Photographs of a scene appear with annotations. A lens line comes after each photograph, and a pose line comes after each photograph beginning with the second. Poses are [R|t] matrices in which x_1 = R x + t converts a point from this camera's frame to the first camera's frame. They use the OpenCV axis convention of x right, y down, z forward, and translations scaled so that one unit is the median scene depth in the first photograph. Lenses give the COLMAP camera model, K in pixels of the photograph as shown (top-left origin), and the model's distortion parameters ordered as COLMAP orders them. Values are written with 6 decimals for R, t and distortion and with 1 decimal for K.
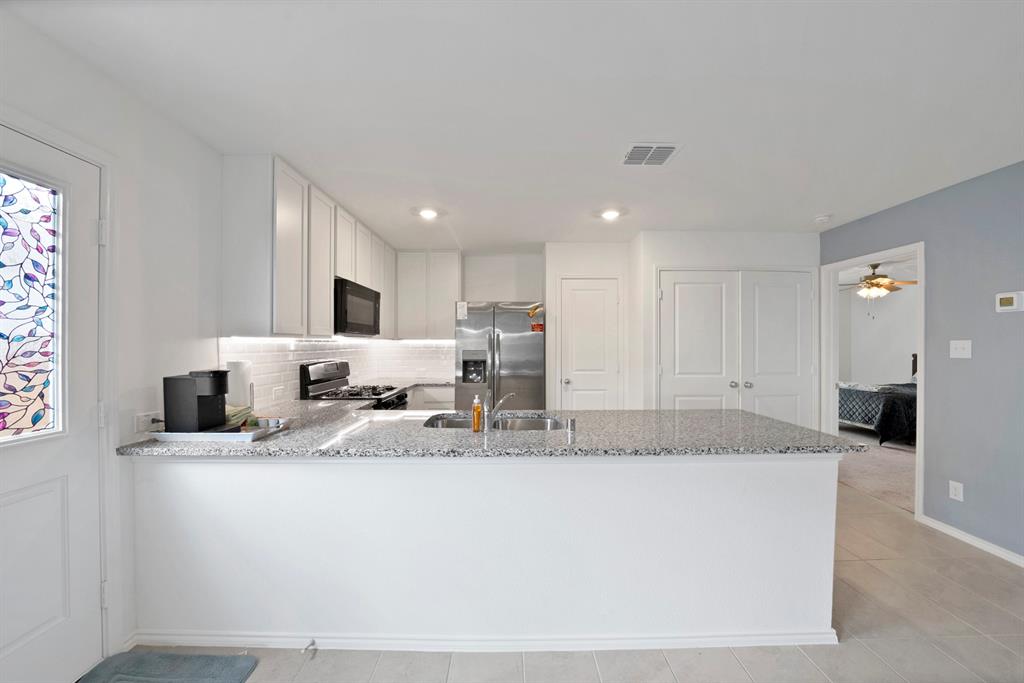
lens RADIAL K [[373.6, 0, 514.7], [0, 373.6, 342.4], [0, 0, 1]] dist [-0.017509, 0.000317]
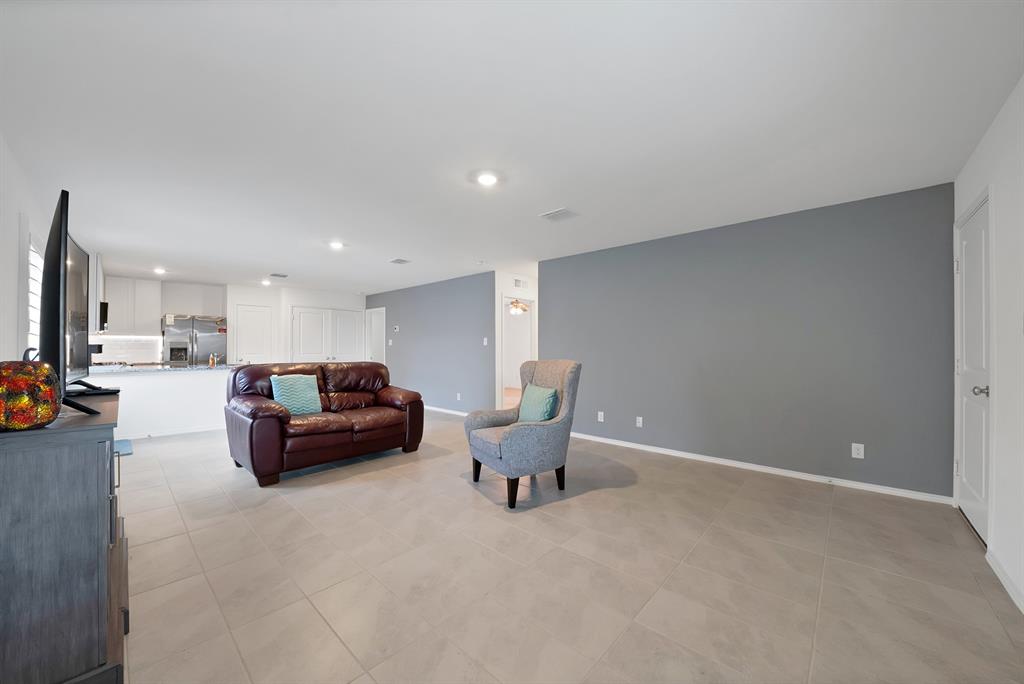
lens RADIAL K [[373.6, 0, 513.8], [0, 373.6, 348.9], [0, 0, 1]] dist [-0.017509, 0.000317]
pose [[0.690345, 0.000192, 0.723480, -0.323106], [-0.006109, 0.999966, 0.005563, 0.038954], [-0.723455, -0.008260, 0.690322, -1.602524]]
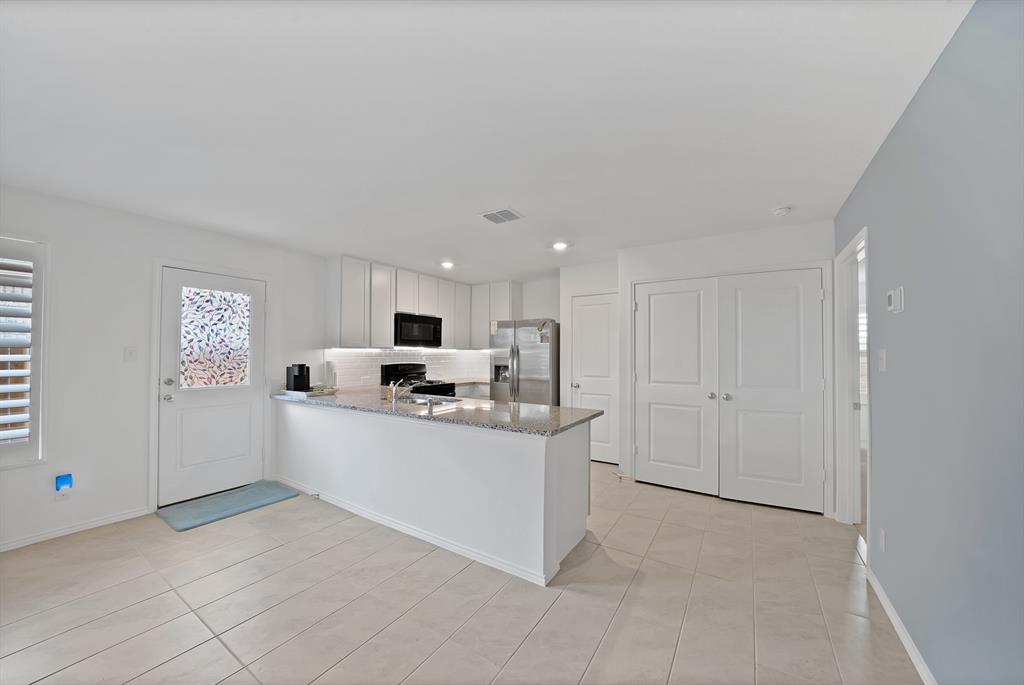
lens RADIAL K [[373.6, 0, 515.4], [0, 373.6, 343.2], [0, 0, 1]] dist [-0.017509, 0.000317]
pose [[0.837937, -0.011260, -0.545651, 0.763365], [-0.000914, 0.999757, -0.022033, -0.000693], [0.545767, 0.018961, 0.837723, -0.085046]]
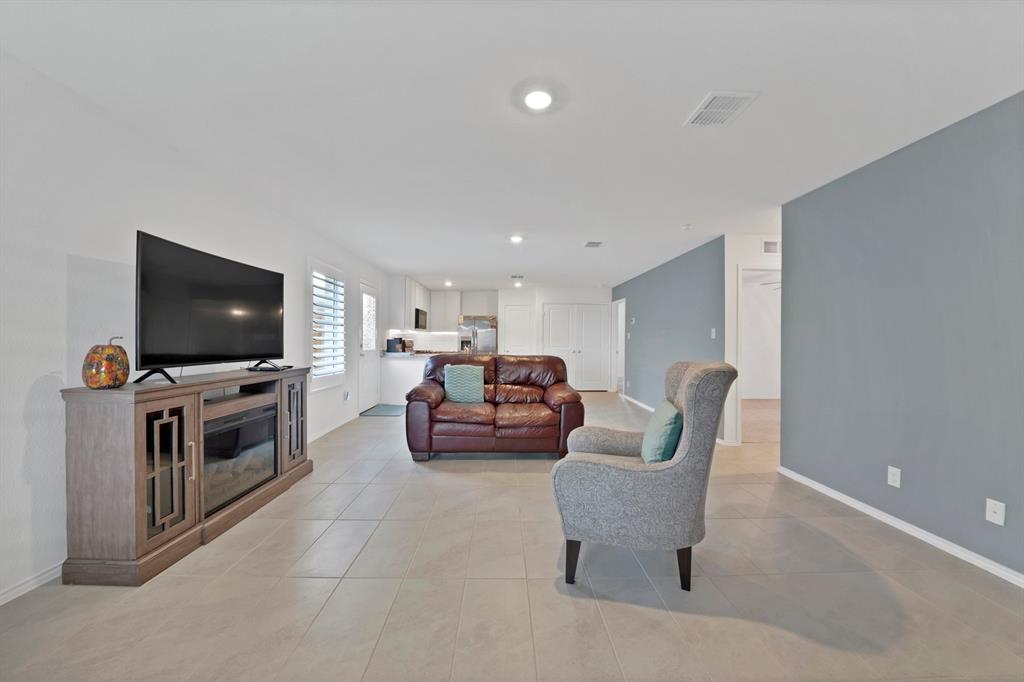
lens RADIAL K [[373.6, 0, 507.2], [0, 373.6, 343.9], [0, 0, 1]] dist [-0.017509, 0.000317]
pose [[0.999937, 0.010681, 0.003488, 0.166645], [-0.010724, 0.999866, 0.012397, 0.041574], [-0.003355, -0.012434, 0.999917, -1.570234]]
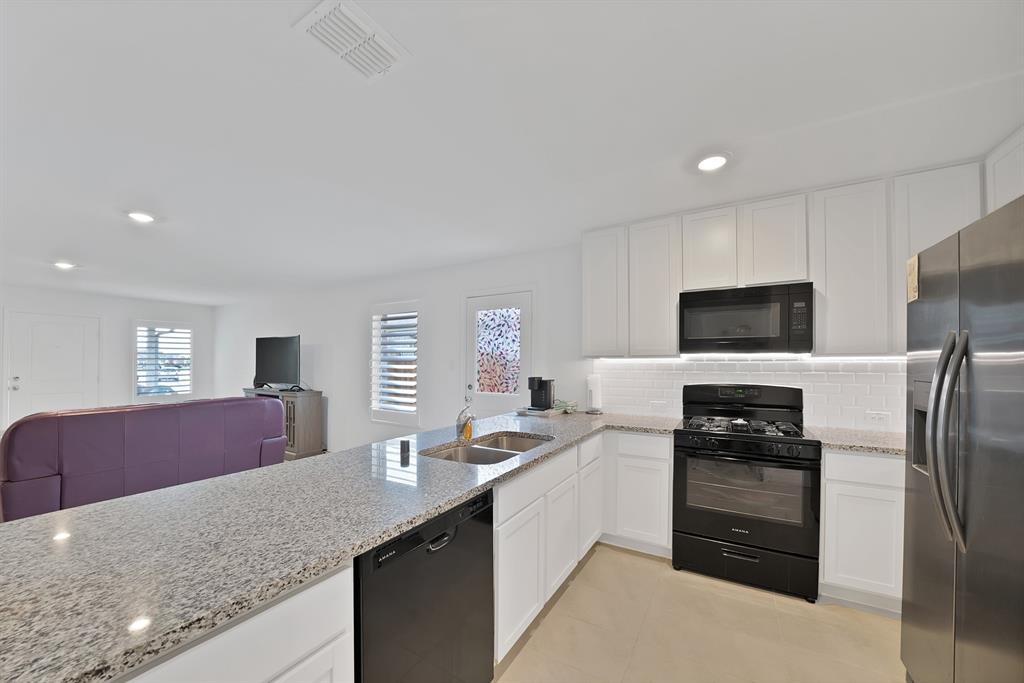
lens RADIAL K [[373.6, 0, 511.0], [0, 373.6, 362.1], [0, 0, 1]] dist [-0.017509, 0.000317]
pose [[-0.525211, -0.001267, -0.850971, 0.476945], [0.003747, 0.999986, -0.003801, 0.002180], [0.850964, -0.005185, -0.525199, 0.997566]]
